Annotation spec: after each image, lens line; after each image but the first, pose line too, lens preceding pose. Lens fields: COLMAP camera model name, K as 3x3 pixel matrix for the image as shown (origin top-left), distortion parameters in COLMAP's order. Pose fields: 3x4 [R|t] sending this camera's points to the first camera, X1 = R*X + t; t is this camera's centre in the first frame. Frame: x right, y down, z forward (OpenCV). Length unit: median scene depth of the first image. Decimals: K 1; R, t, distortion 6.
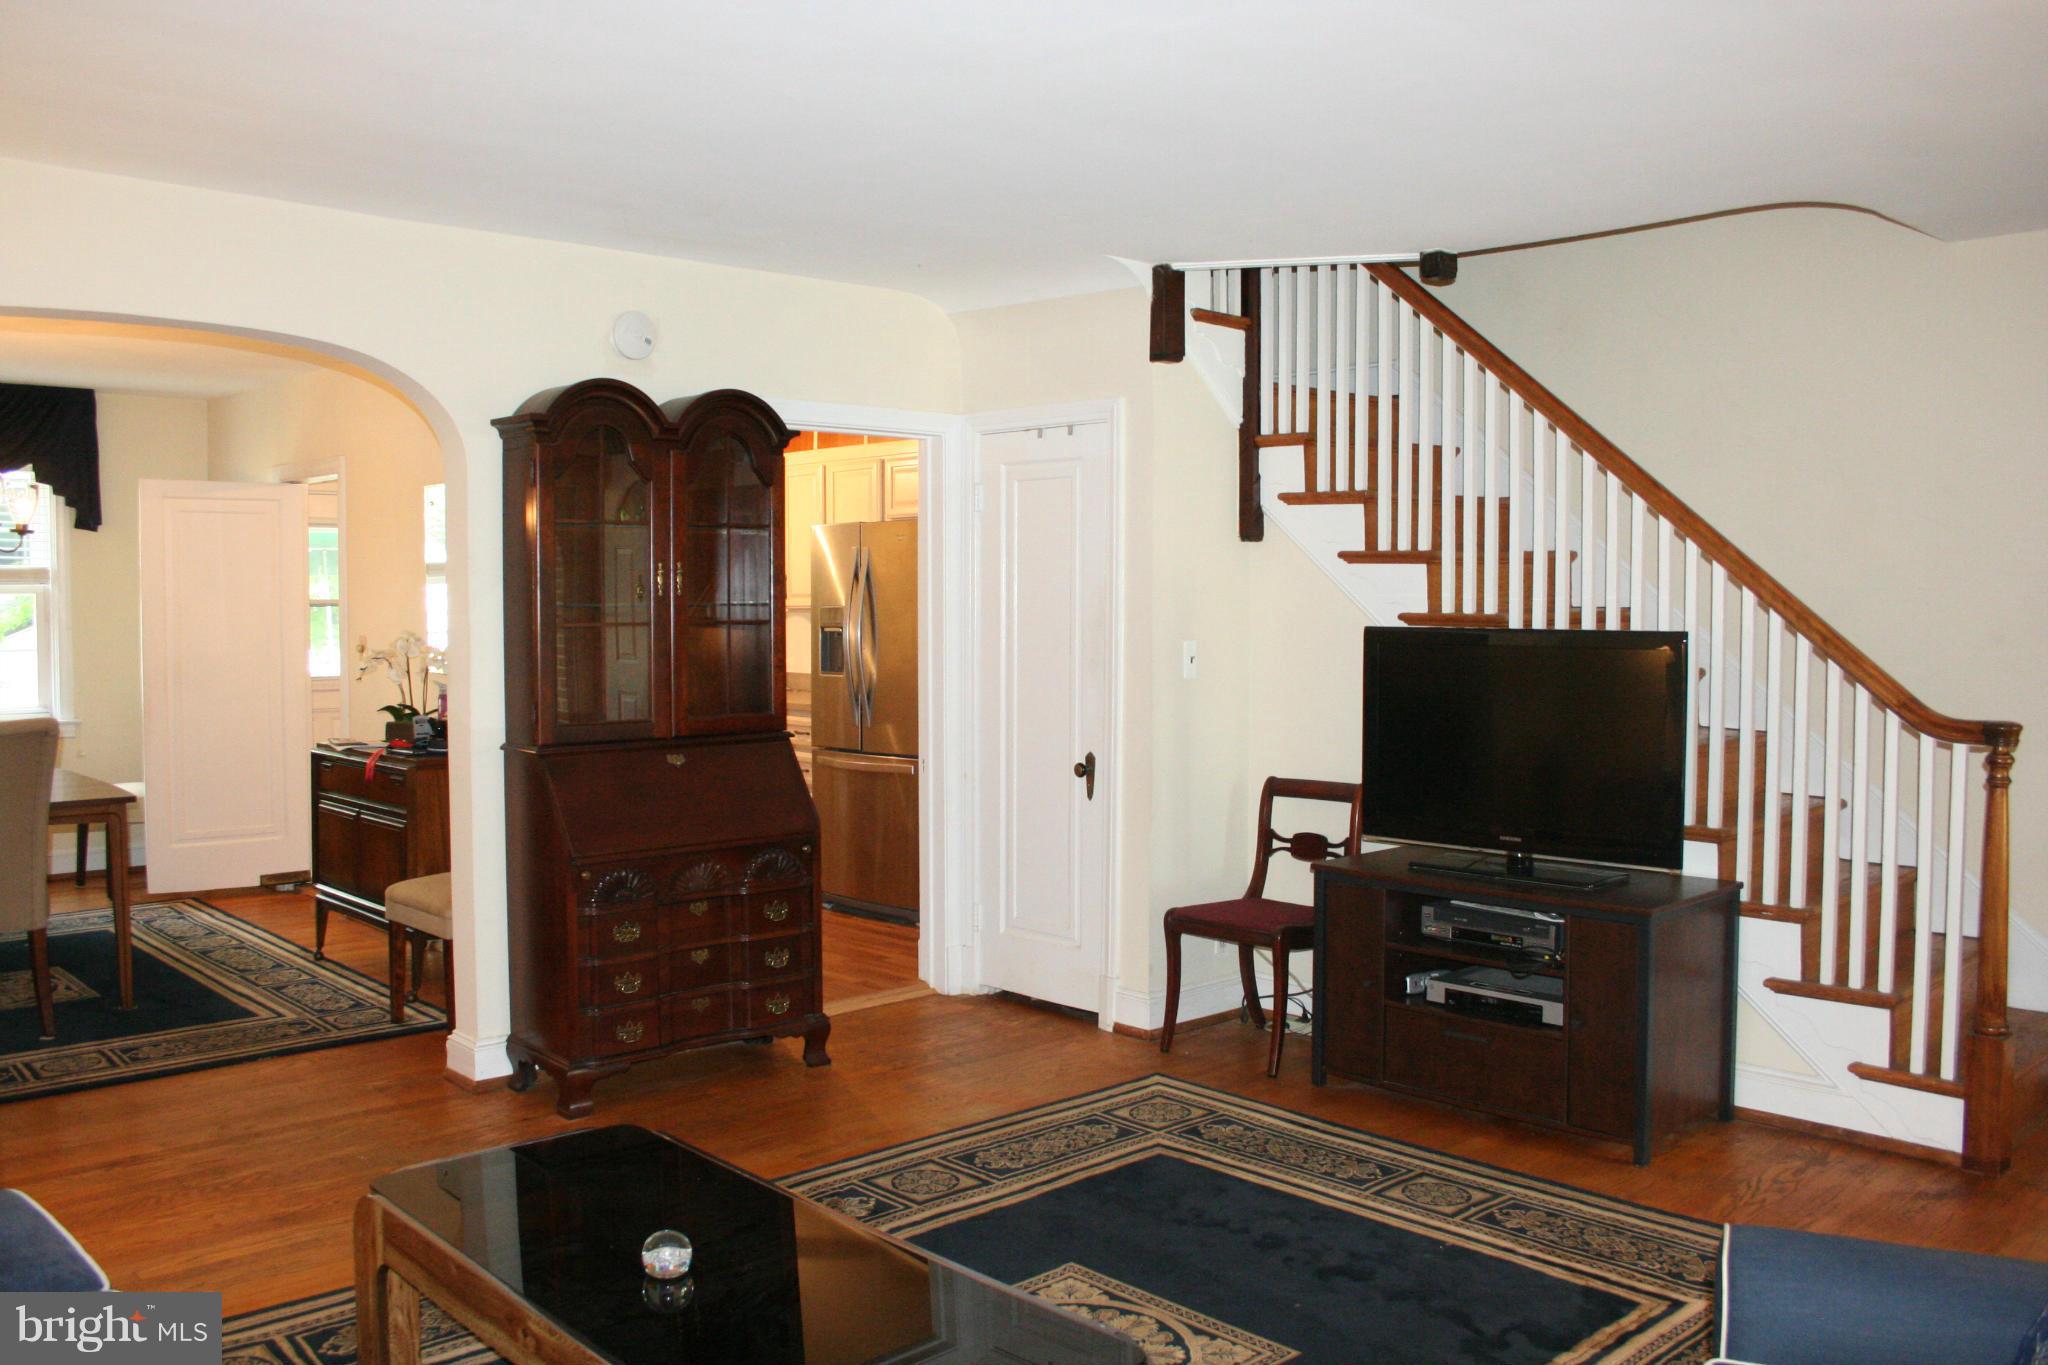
lens RADIAL K [[1696.3, 0, 1024.0], [0, 1696.3, 682.5], [0, 0, 1]] dist [-0.169886, 0.140899]
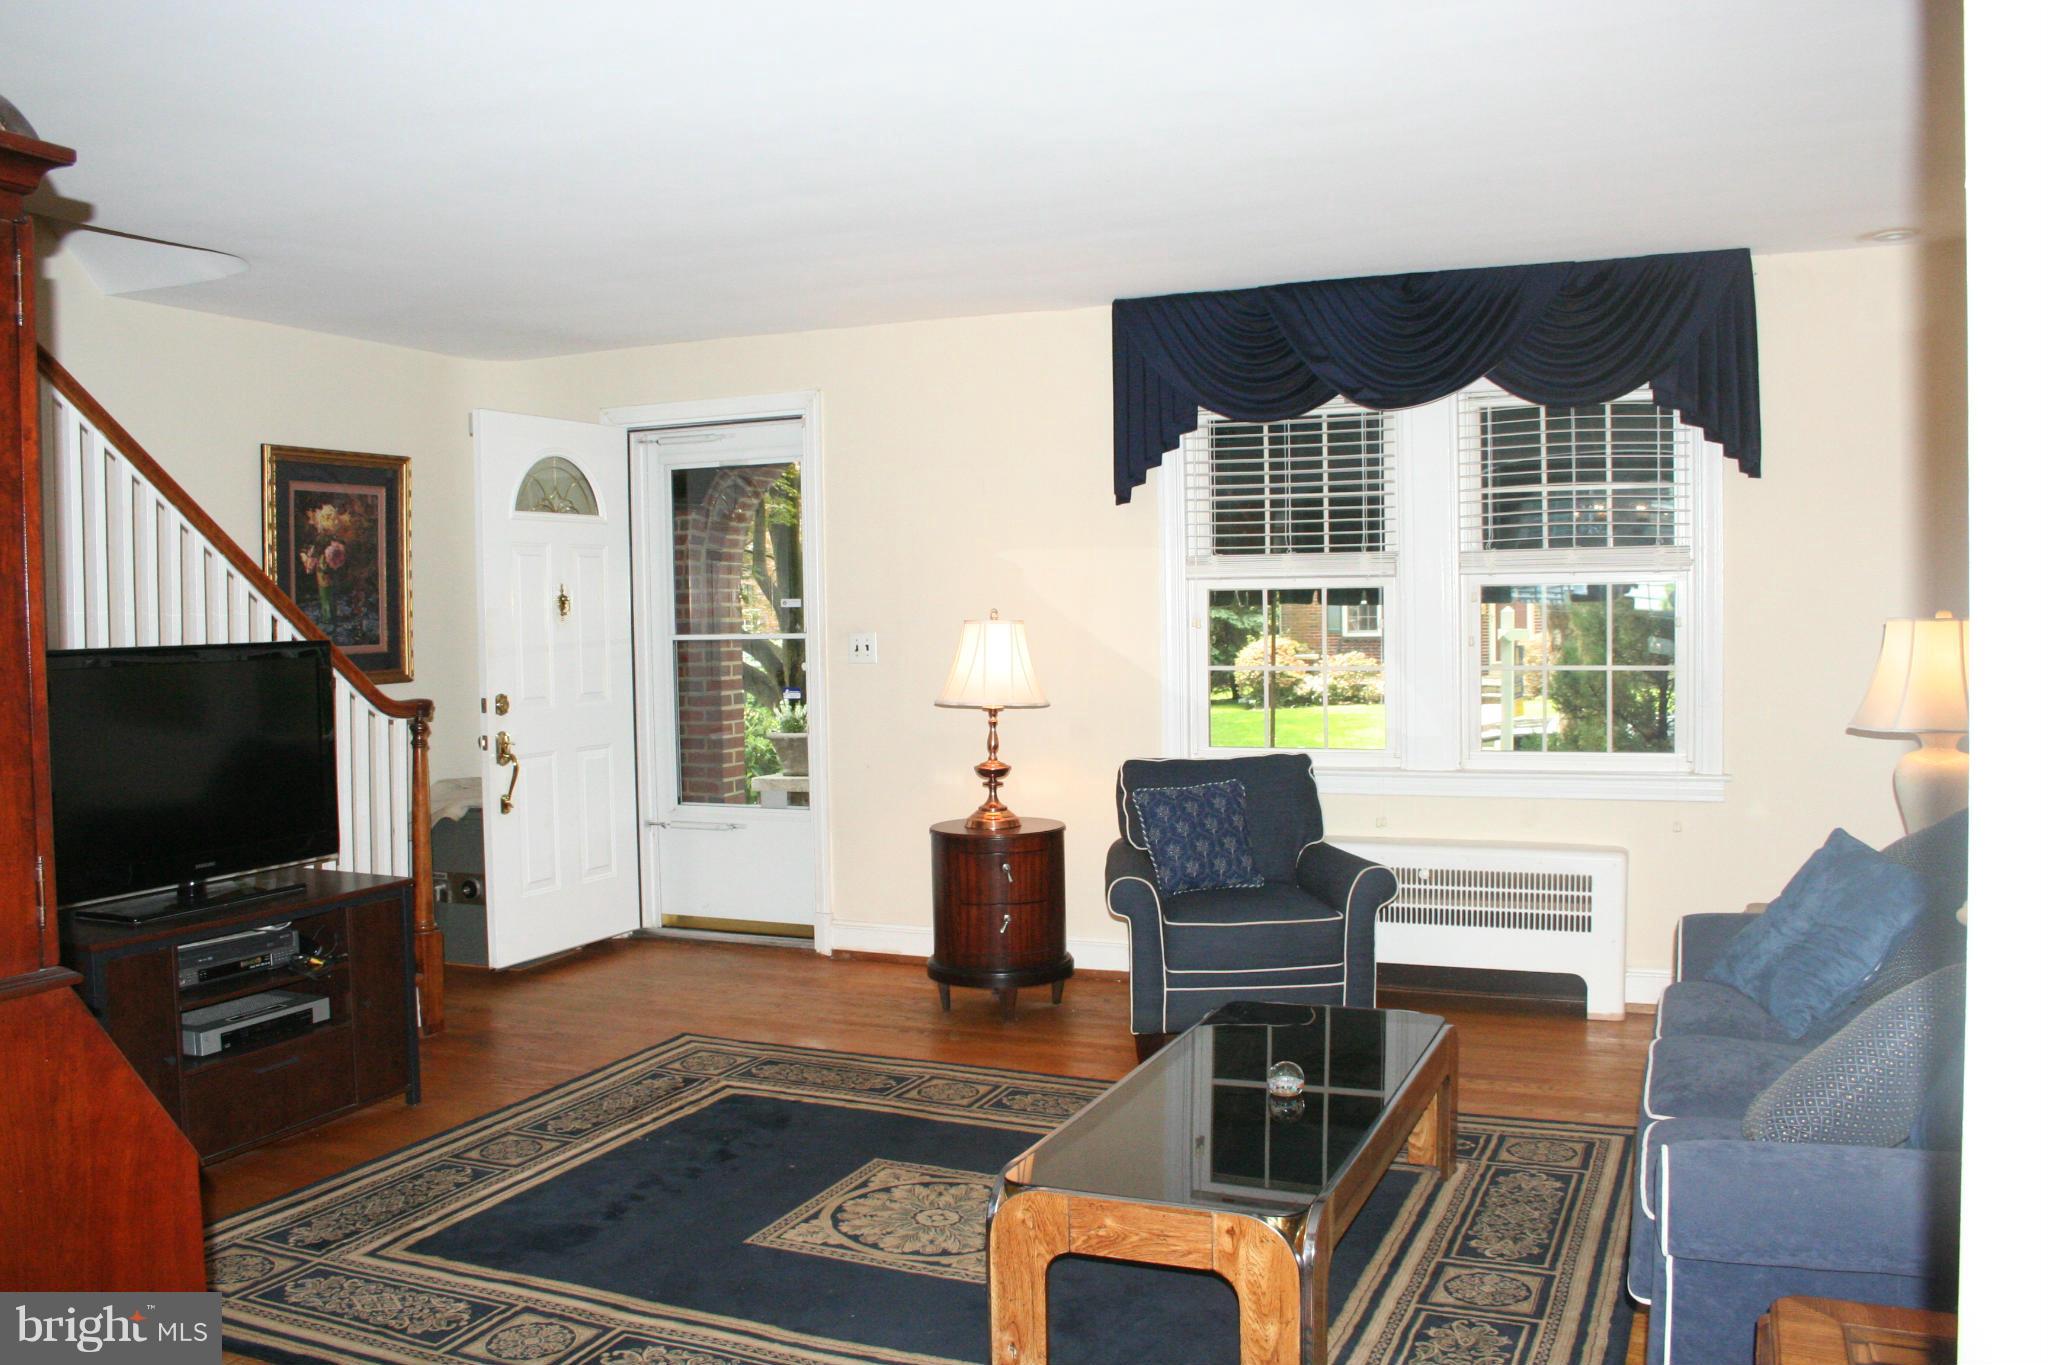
lens RADIAL K [[1696.3, 0, 1024.0], [0, 1696.3, 682.5], [0, 0, 1]] dist [-0.169886, 0.140899]
pose [[-0.395422, -0.038549, 0.917690, -0.854241], [0.065159, 0.995424, 0.069891, -0.051519], [-0.916185, 0.087433, -0.391101, 1.063220]]
